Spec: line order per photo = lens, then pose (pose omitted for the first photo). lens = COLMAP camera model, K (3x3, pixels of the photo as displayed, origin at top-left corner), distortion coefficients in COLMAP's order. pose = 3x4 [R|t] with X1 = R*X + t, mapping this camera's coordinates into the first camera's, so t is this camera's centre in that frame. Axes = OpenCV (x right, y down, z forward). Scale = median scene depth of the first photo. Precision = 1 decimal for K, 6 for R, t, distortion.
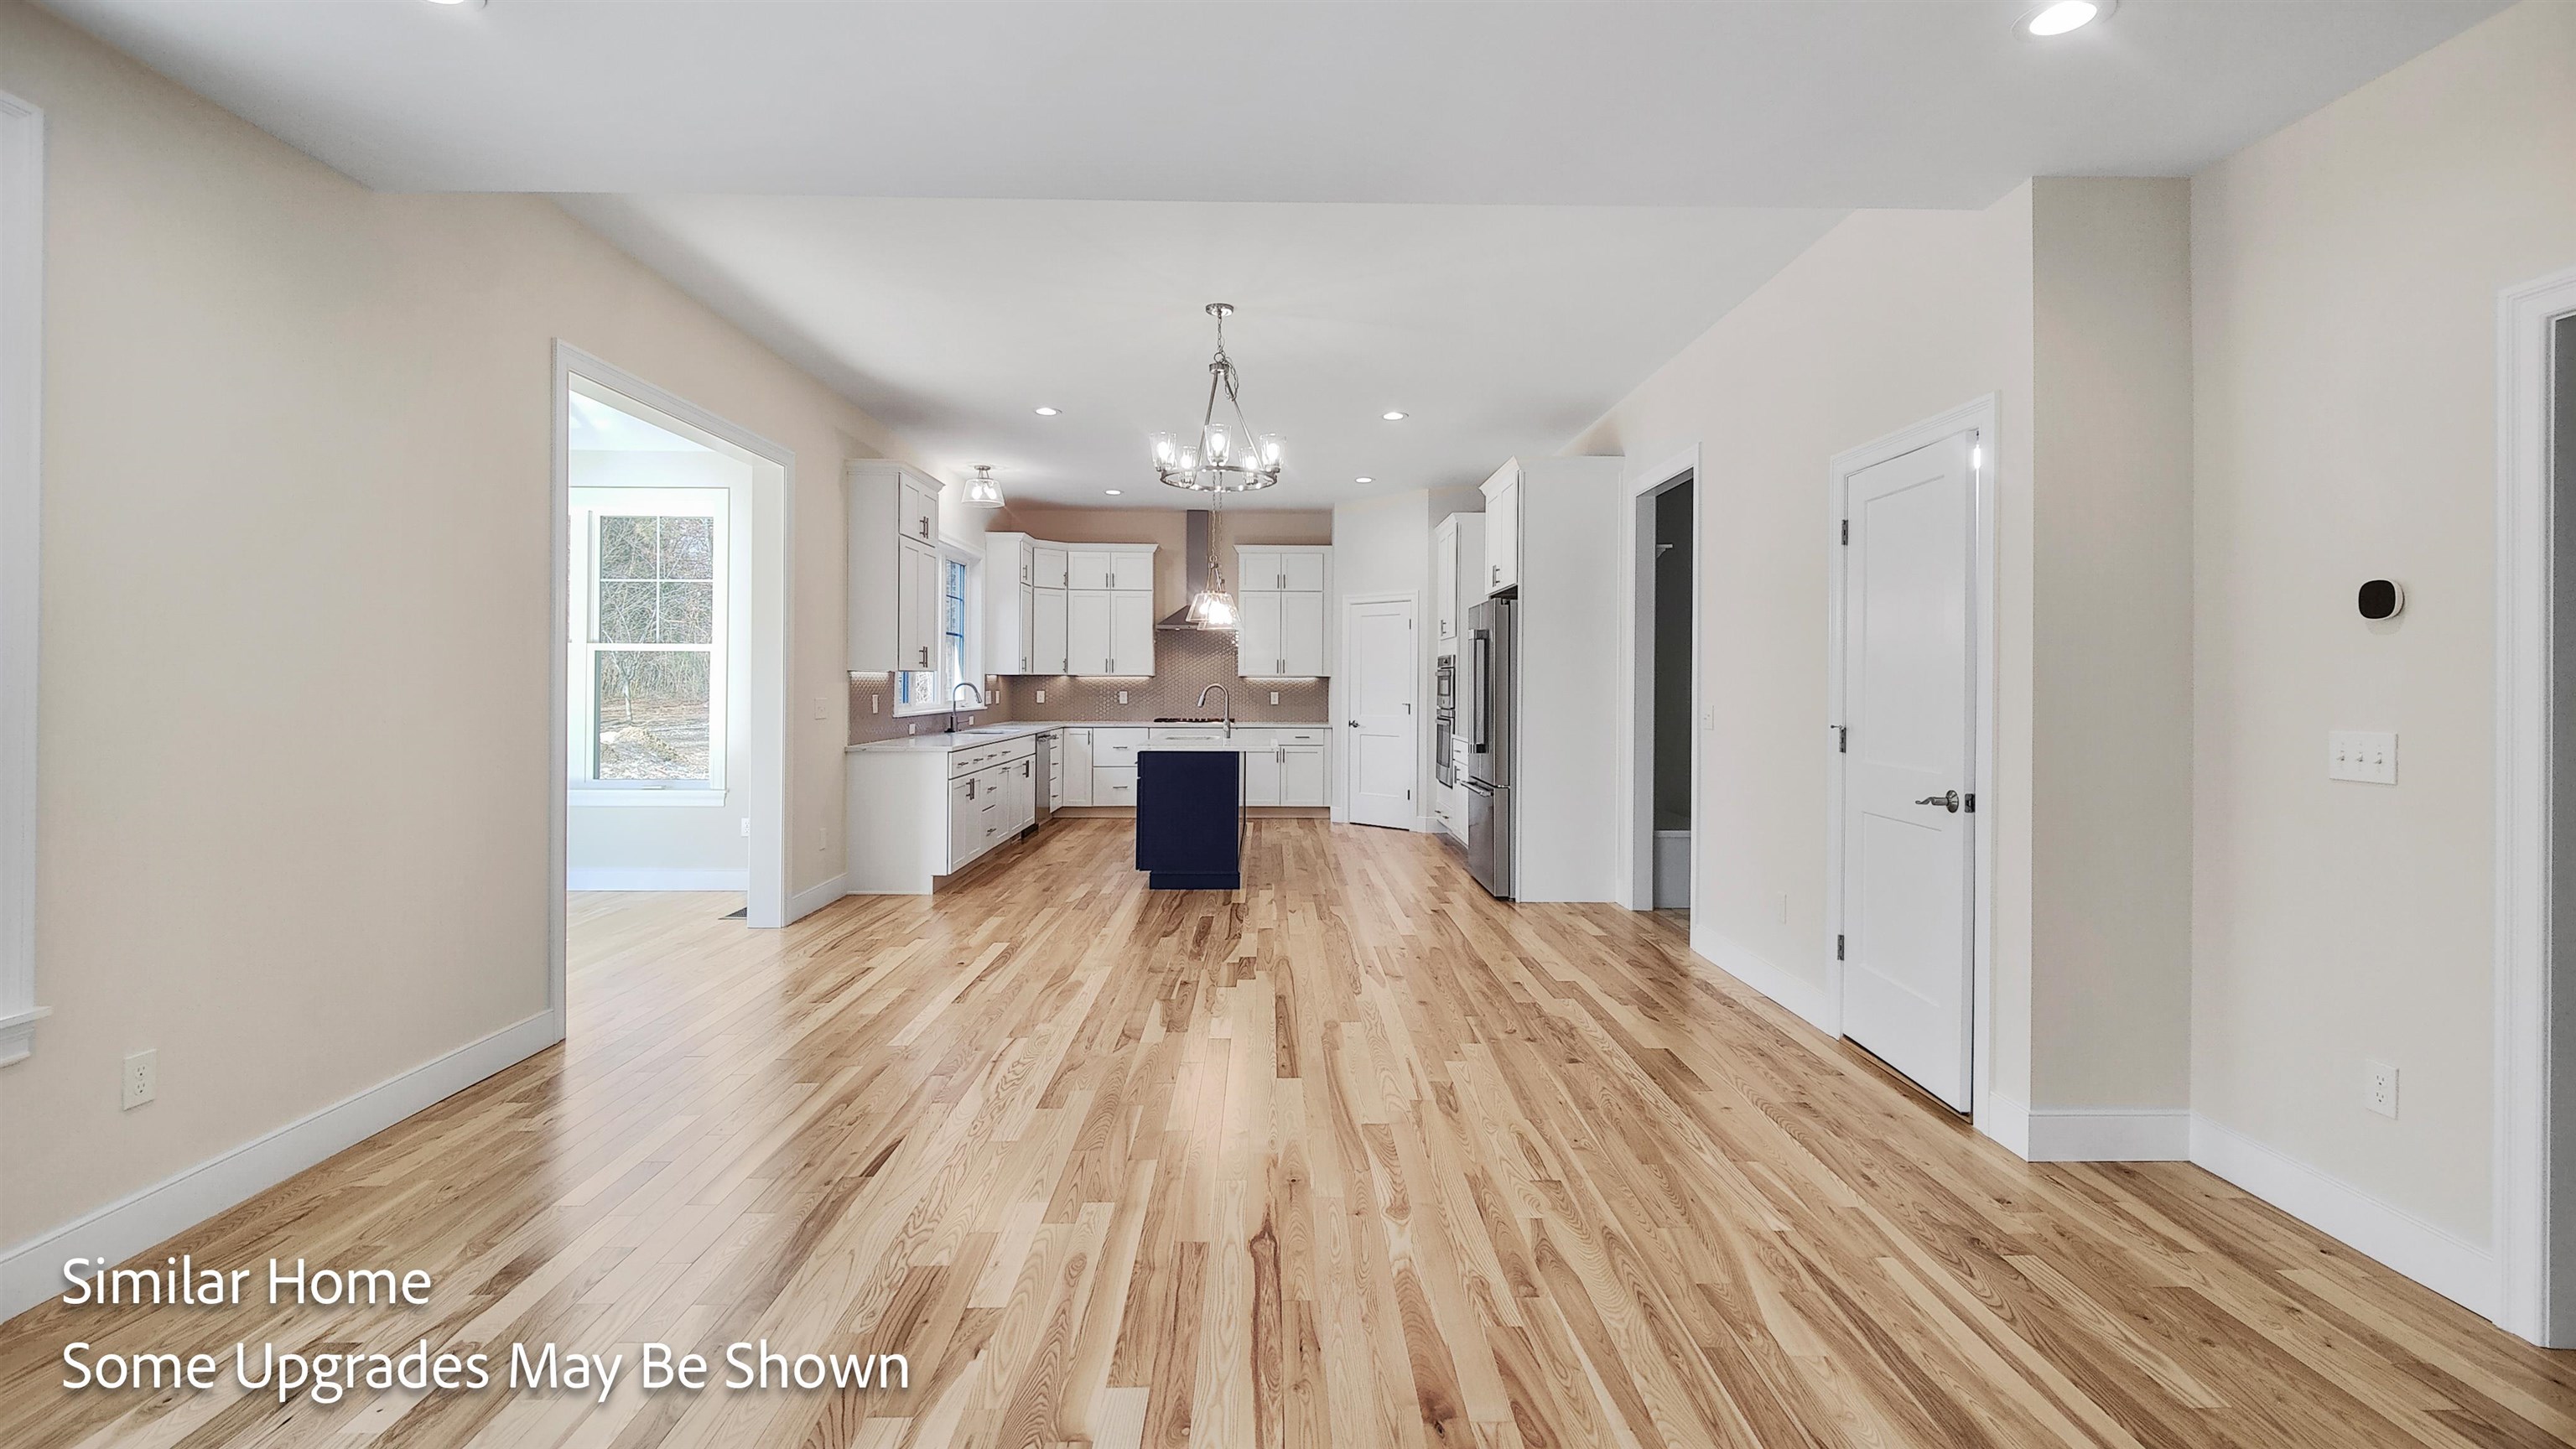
lens RADIAL K [[1128.7, 0, 1295.5], [0, 1128.7, 684.7], [0, 0, 1]] dist [0.000264, -0.001103]
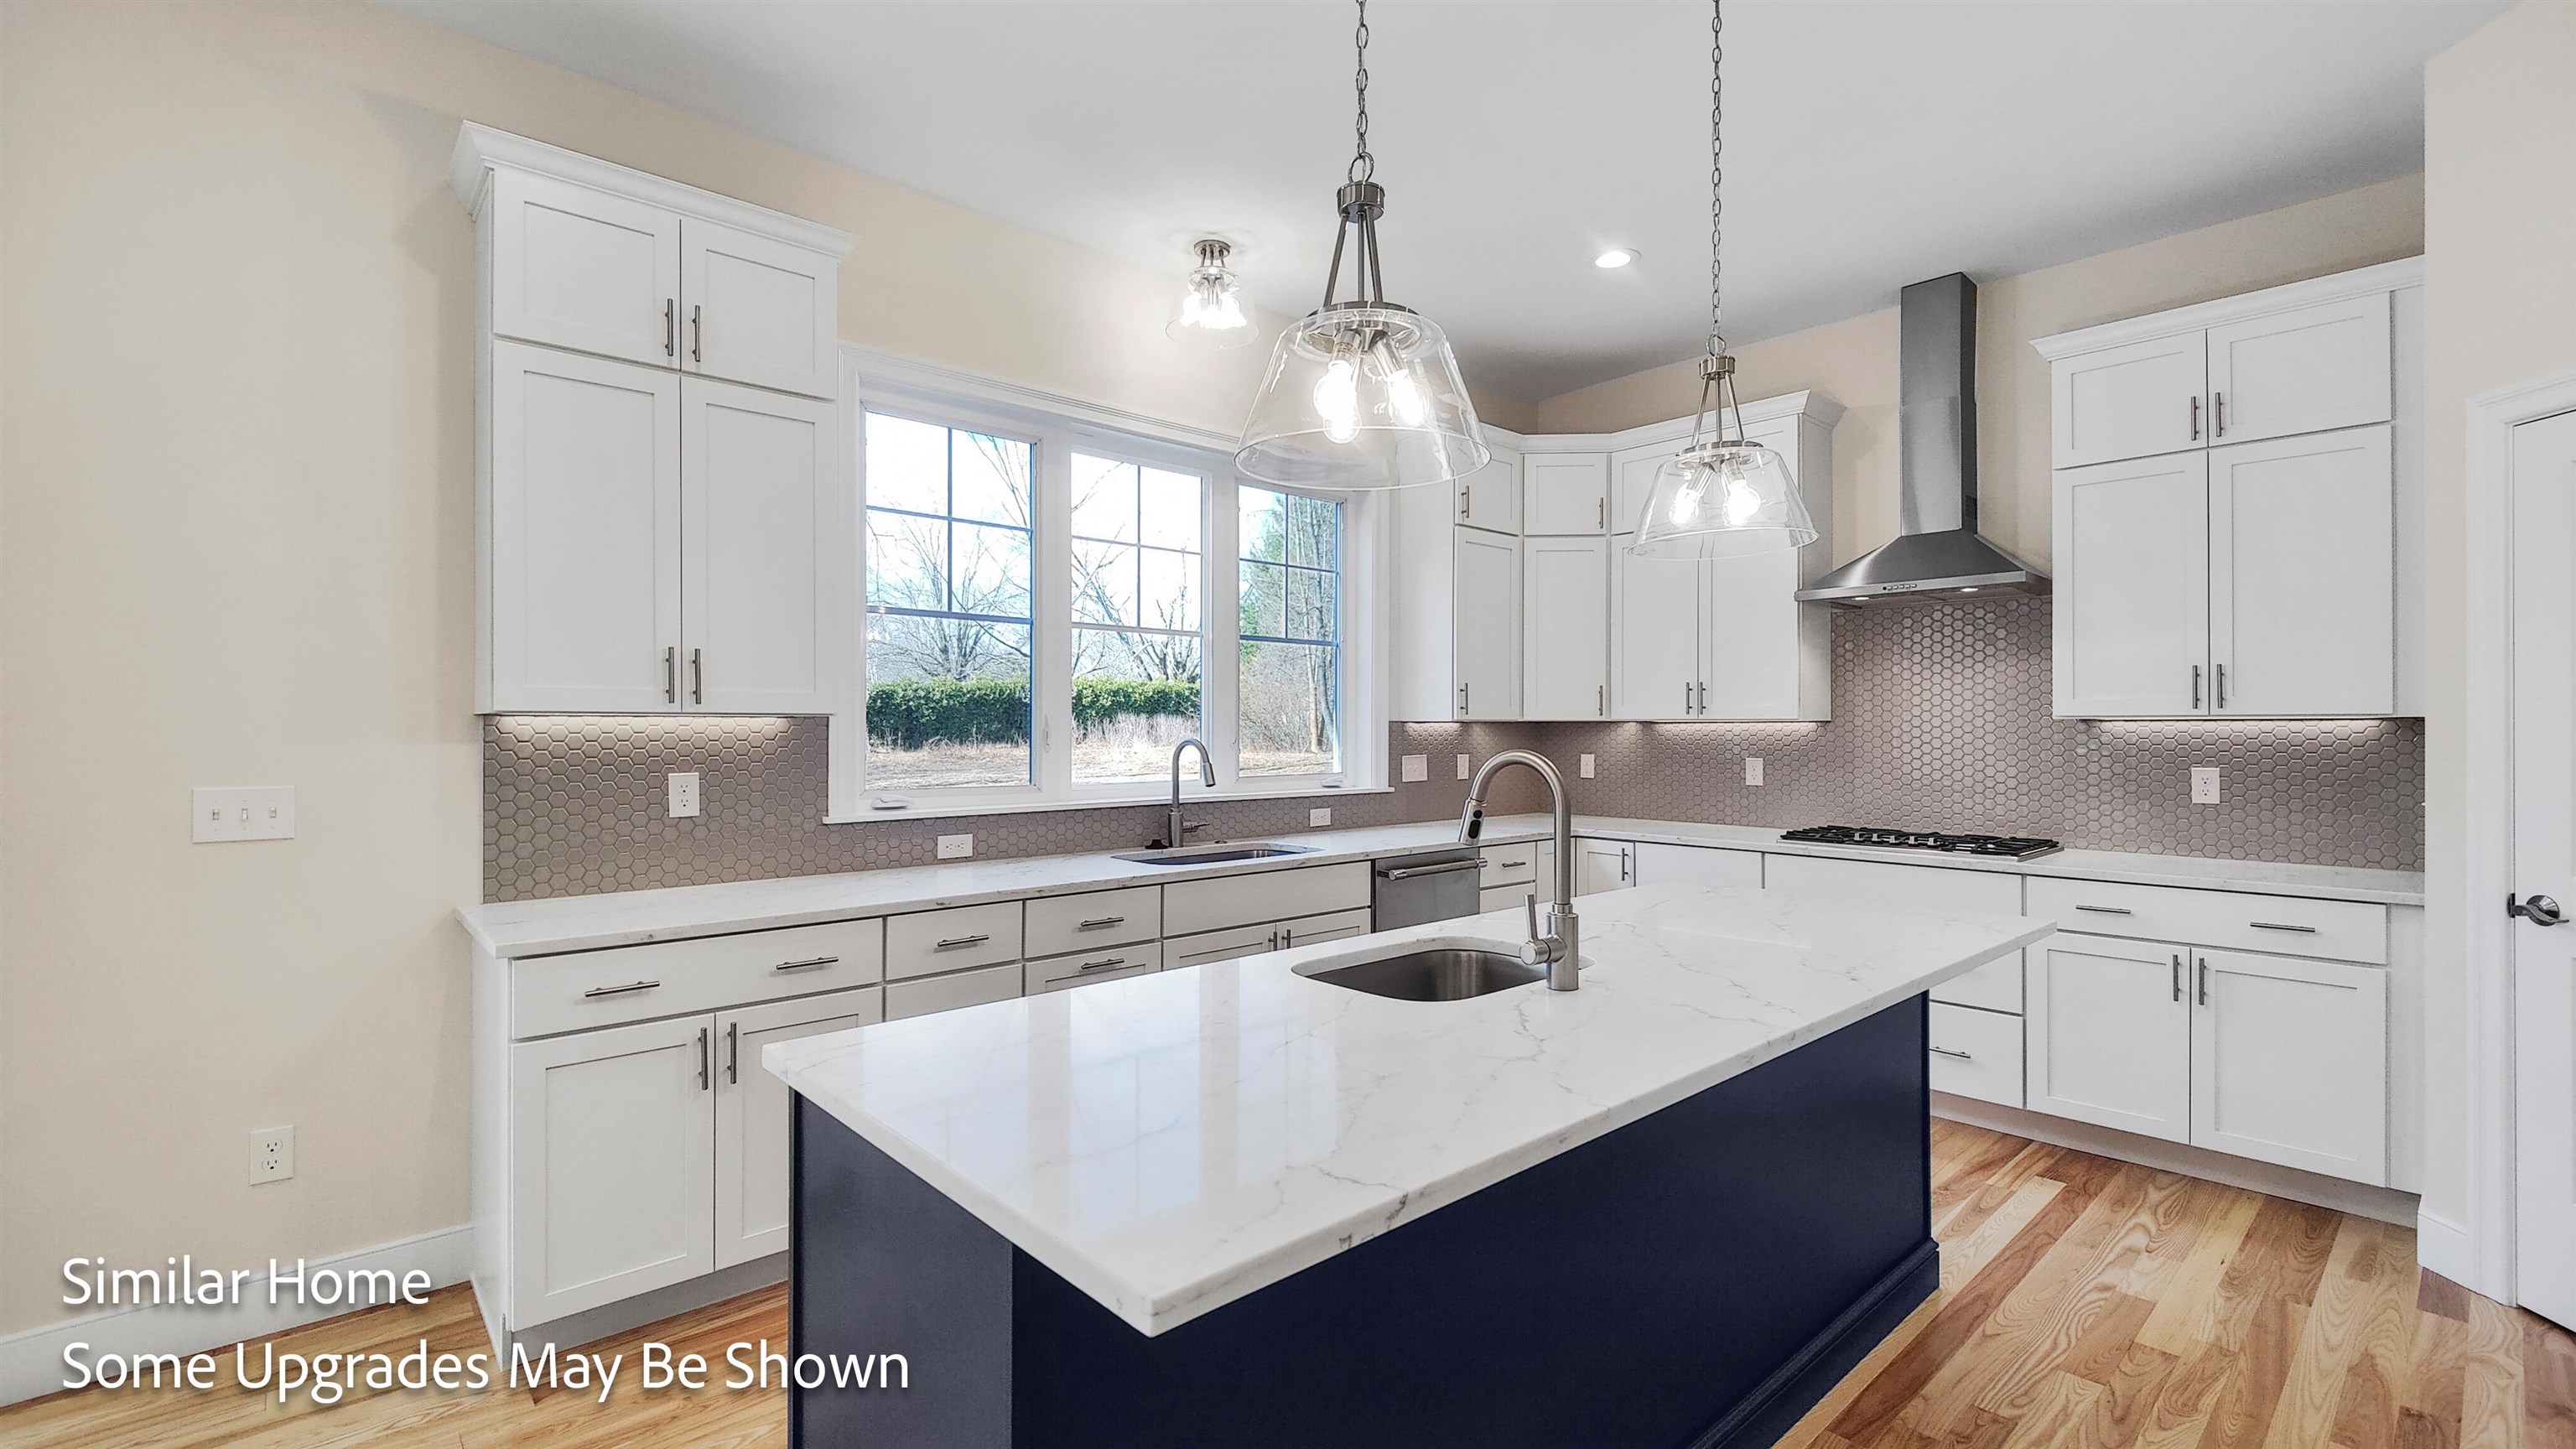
lens RADIAL K [[1109.5, 0, 1288.0], [0, 1109.5, 724.5], [0, 0, 1]] dist [0.021647, -0.014092]
pose [[0.652969, -0.006725, -0.757355, 0.089889], [0.000544, 0.999964, -0.008411, -0.005377], [0.757384, 0.005080, 0.652949, 0.980513]]
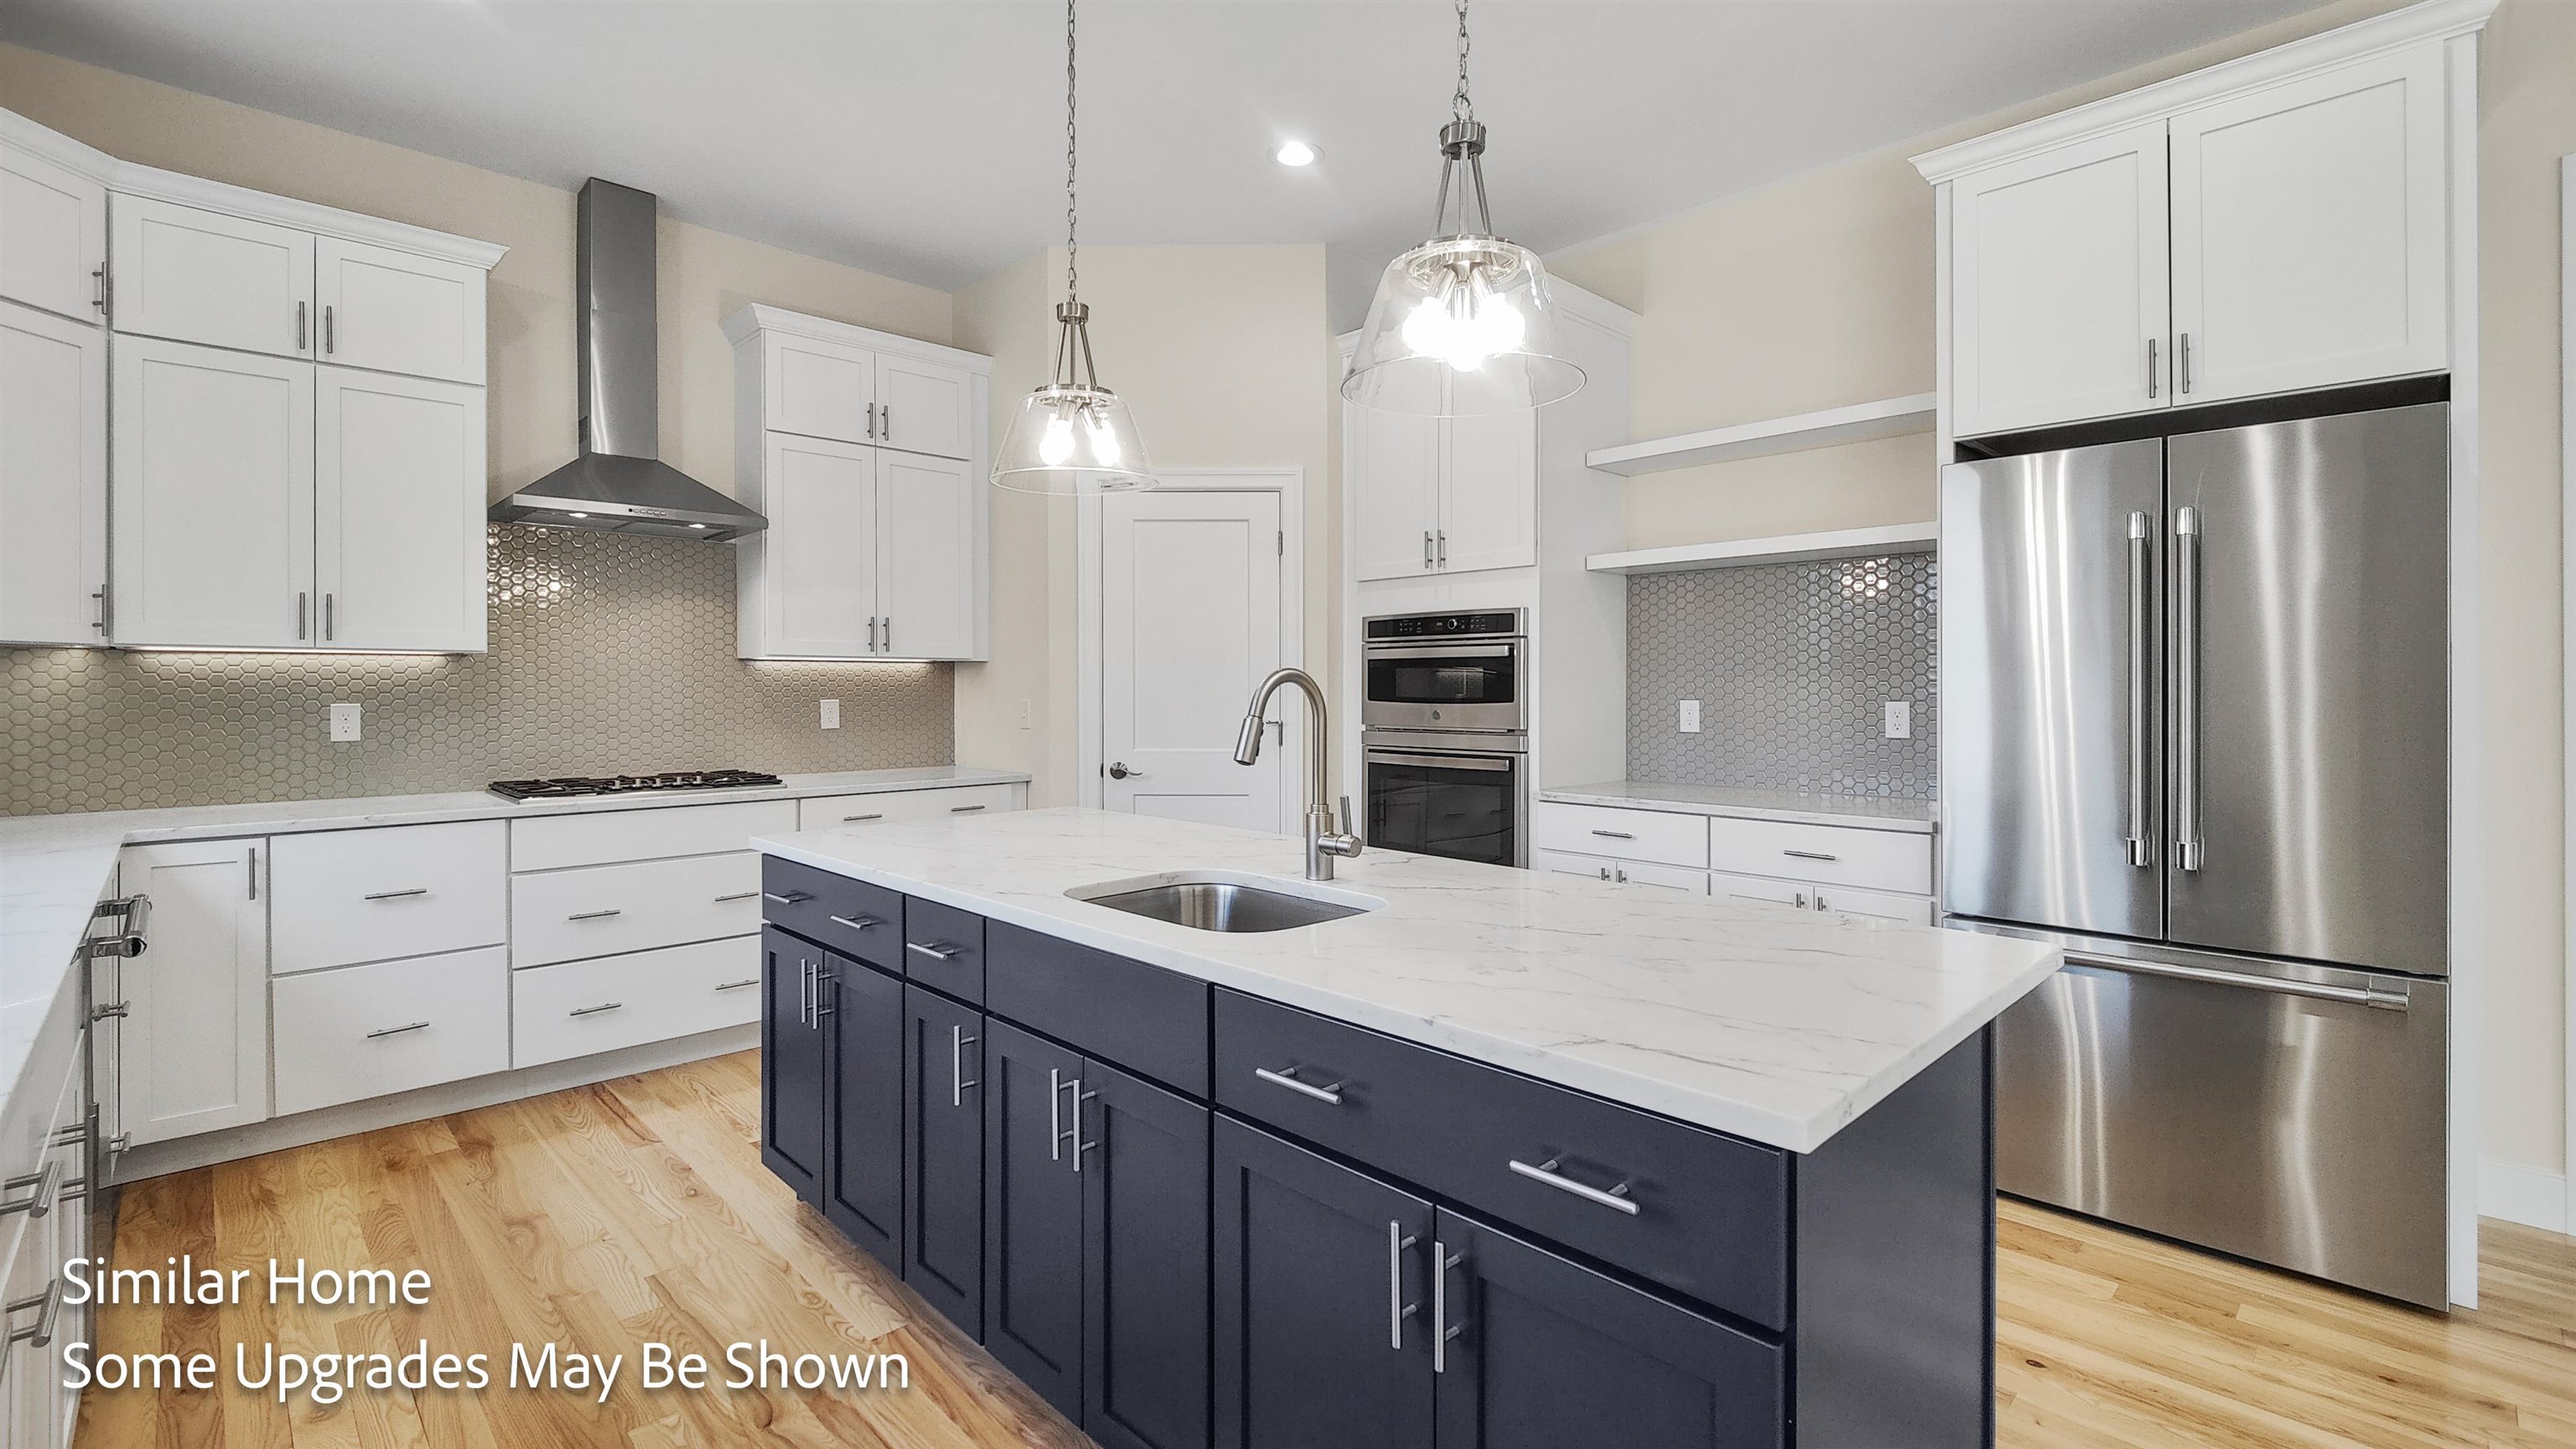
lens RADIAL K [[1128.7, 0, 1295.5], [0, 1128.7, 684.7], [0, 0, 1]] dist [0.000264, -0.001103]
pose [[0.728819, -0.004042, 0.684694, -0.292319], [0.005156, 0.999987, 0.000414, 0.003516], [-0.684687, 0.003229, 0.728830, 0.987127]]
